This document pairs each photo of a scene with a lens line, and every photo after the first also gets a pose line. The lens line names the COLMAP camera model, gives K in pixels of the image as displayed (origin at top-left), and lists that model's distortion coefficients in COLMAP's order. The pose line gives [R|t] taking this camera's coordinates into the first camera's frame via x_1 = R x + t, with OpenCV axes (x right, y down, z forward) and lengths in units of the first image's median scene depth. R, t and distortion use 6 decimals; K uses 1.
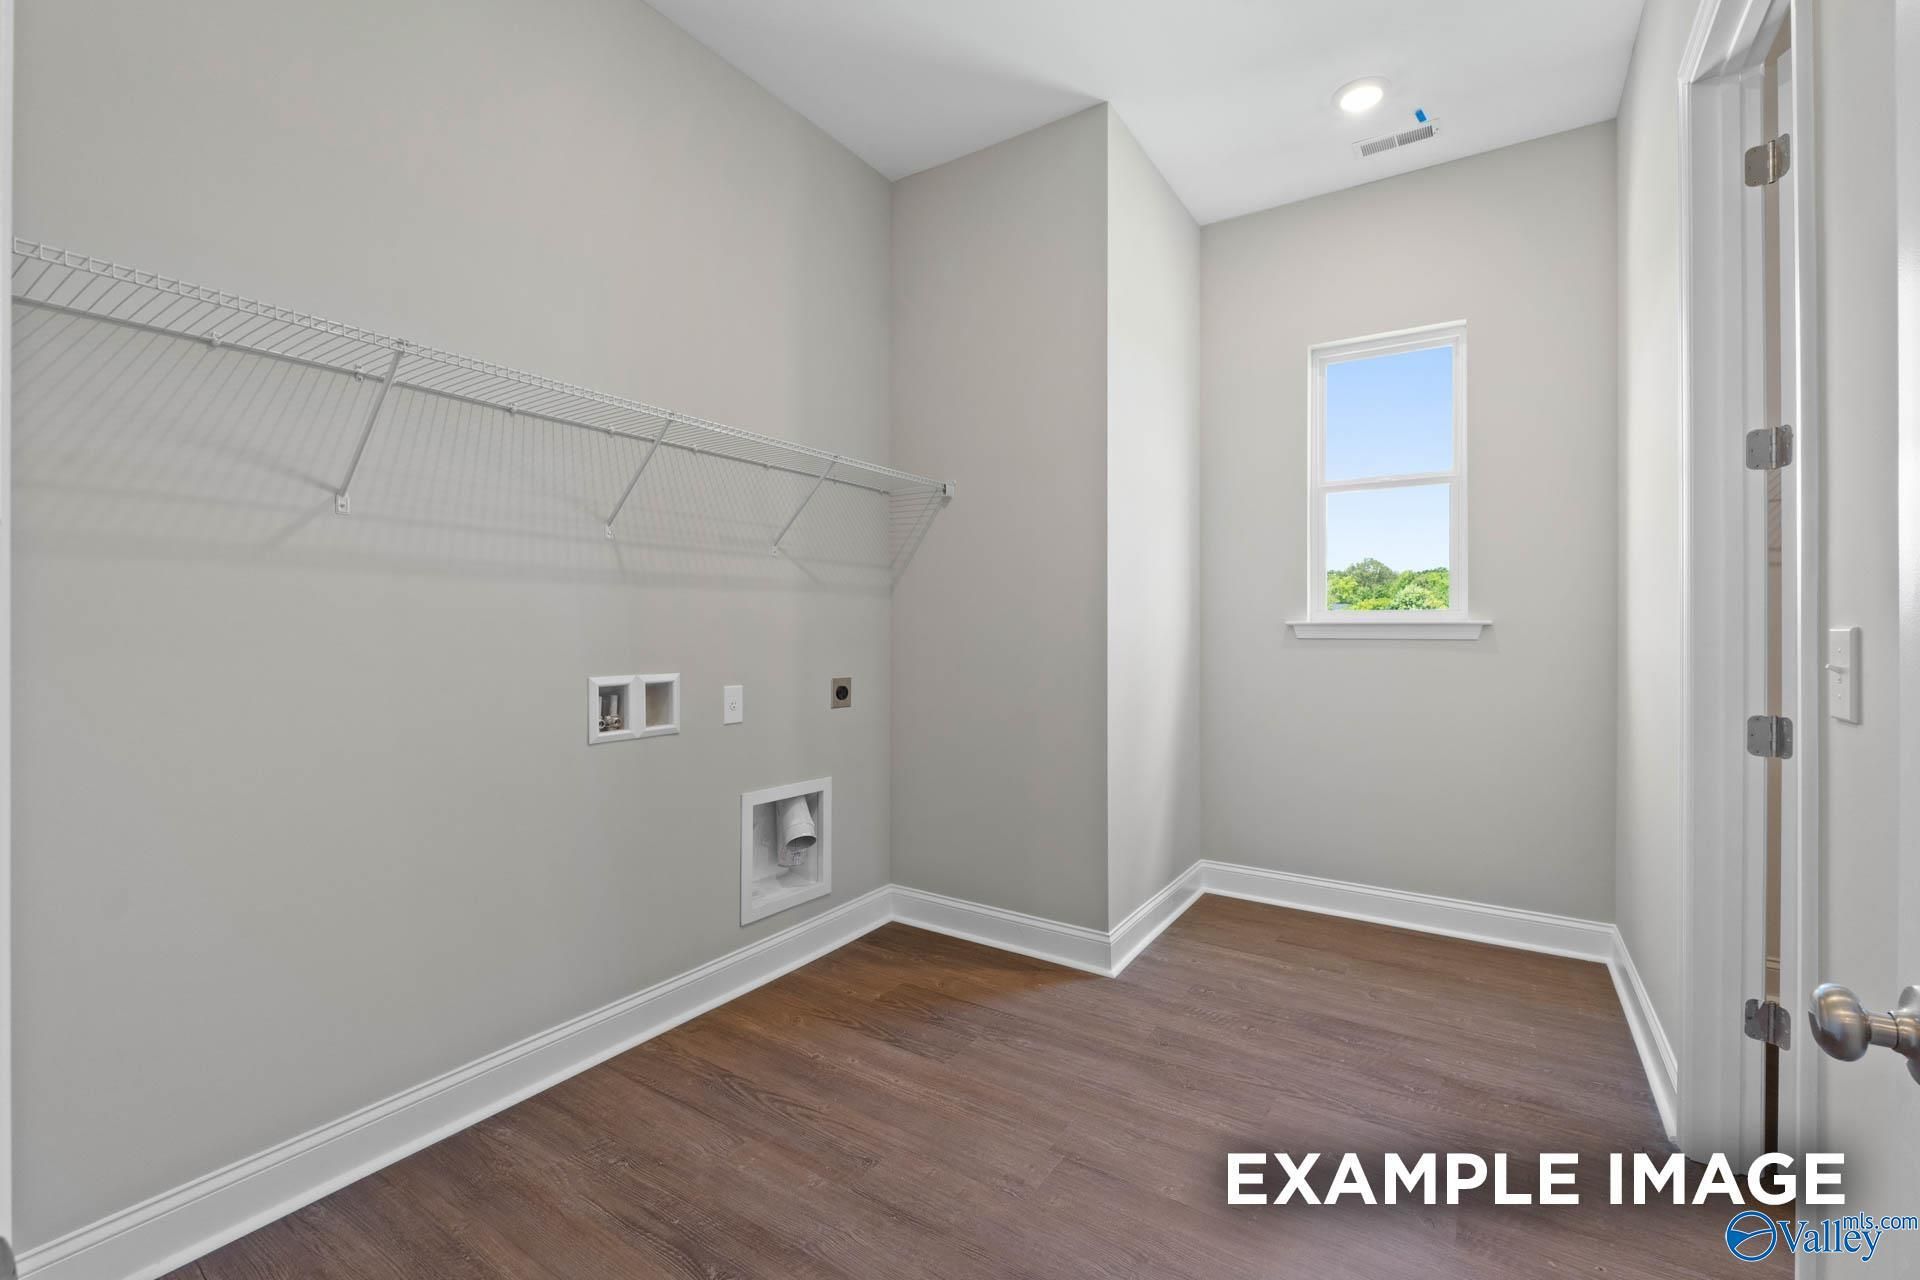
lens RADIAL K [[813.4, 0, 957.3], [0, 813.4, 623.3], [0, 0, 1]] dist [-0.000739, -0.000081]
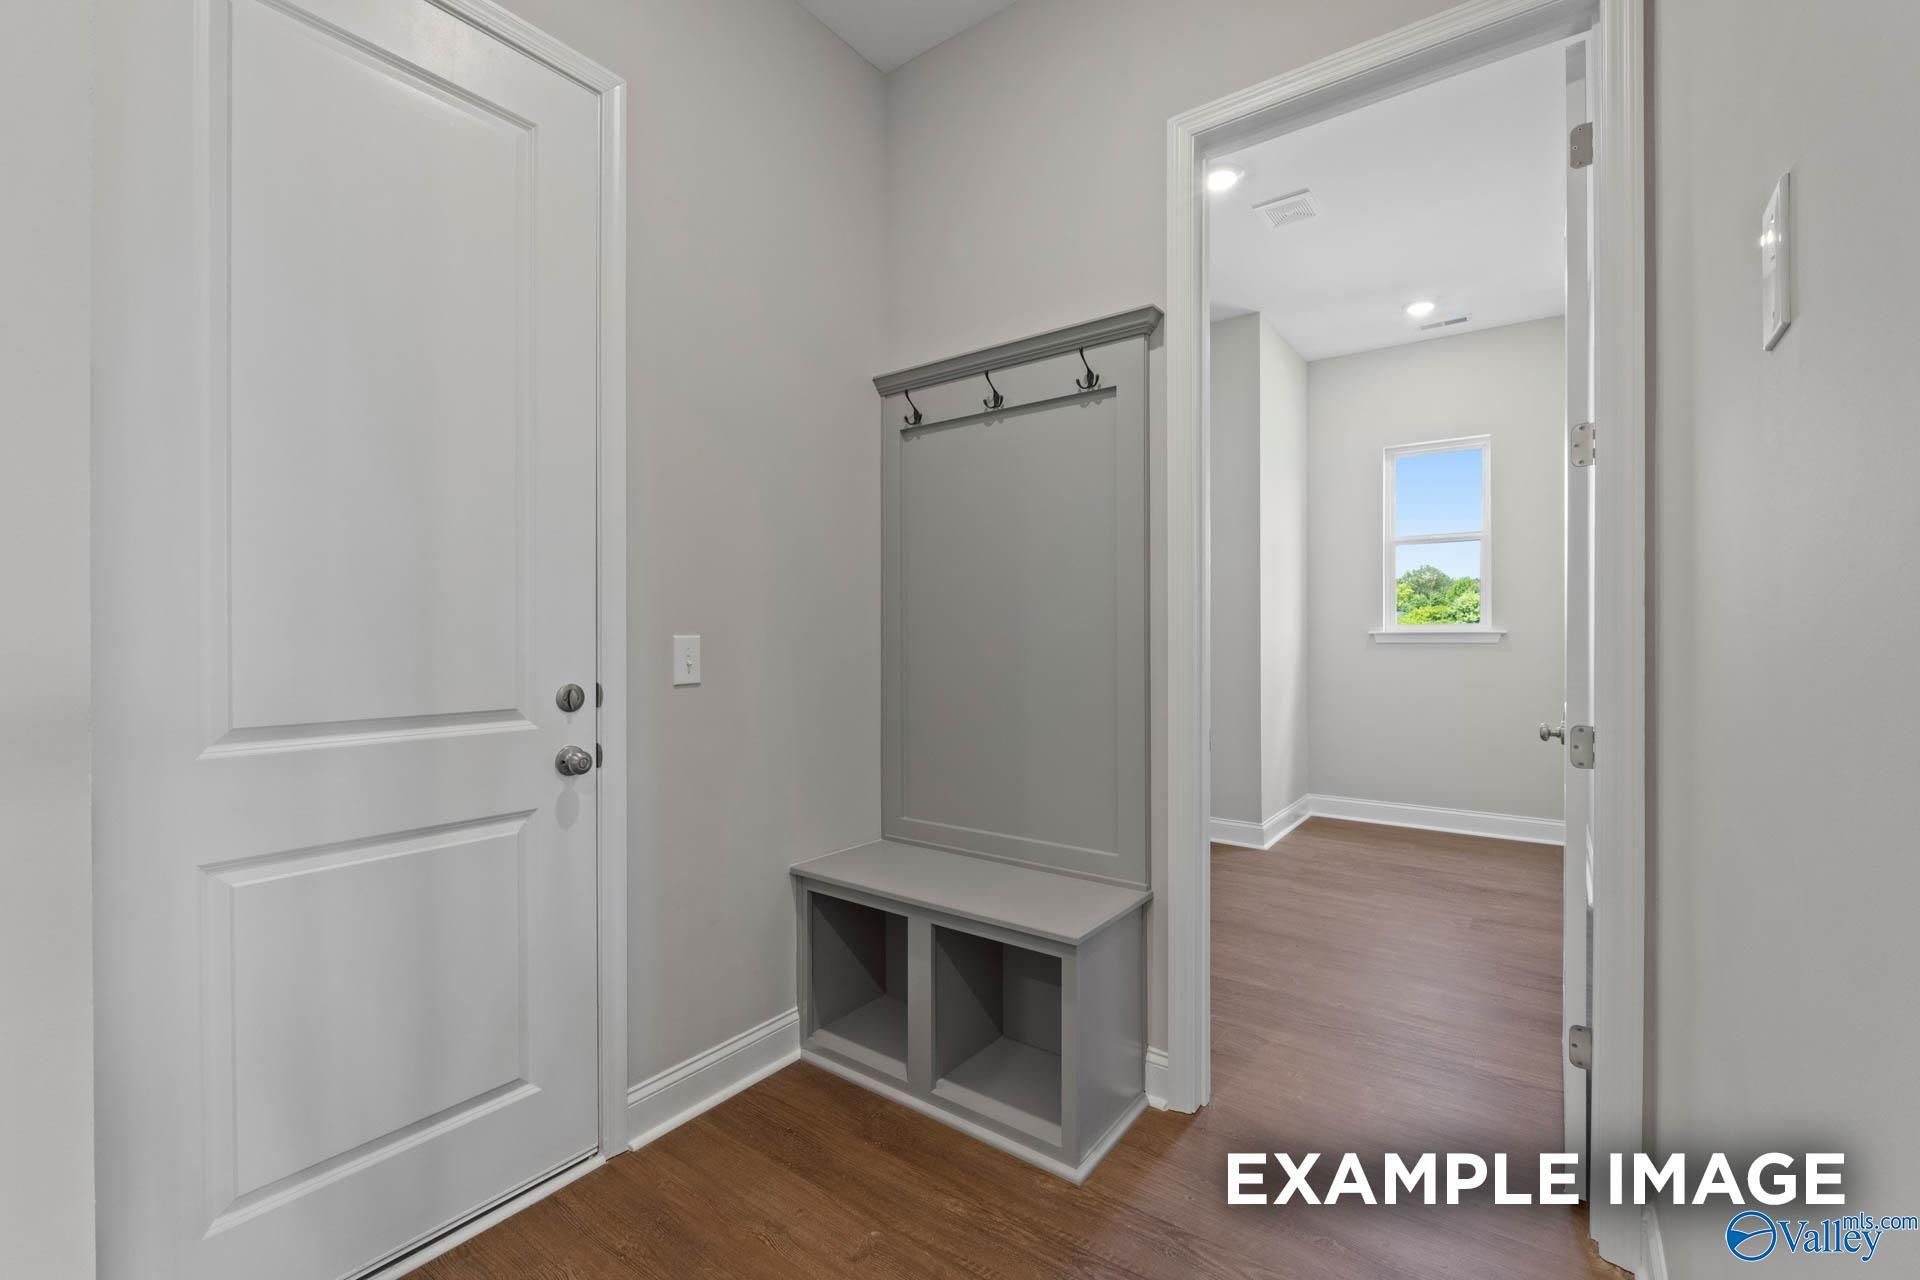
lens RADIAL K [[815.7, 0, 960.0], [0, 815.7, 640.0], [0, 0, 1]] dist [-0.000323, -0.000131]
pose [[0.998755, -0.005213, -0.049614, -0.274840], [0.005627, 0.999951, 0.008203, -0.004079], [0.049569, -0.008472, 0.998735, -0.540760]]
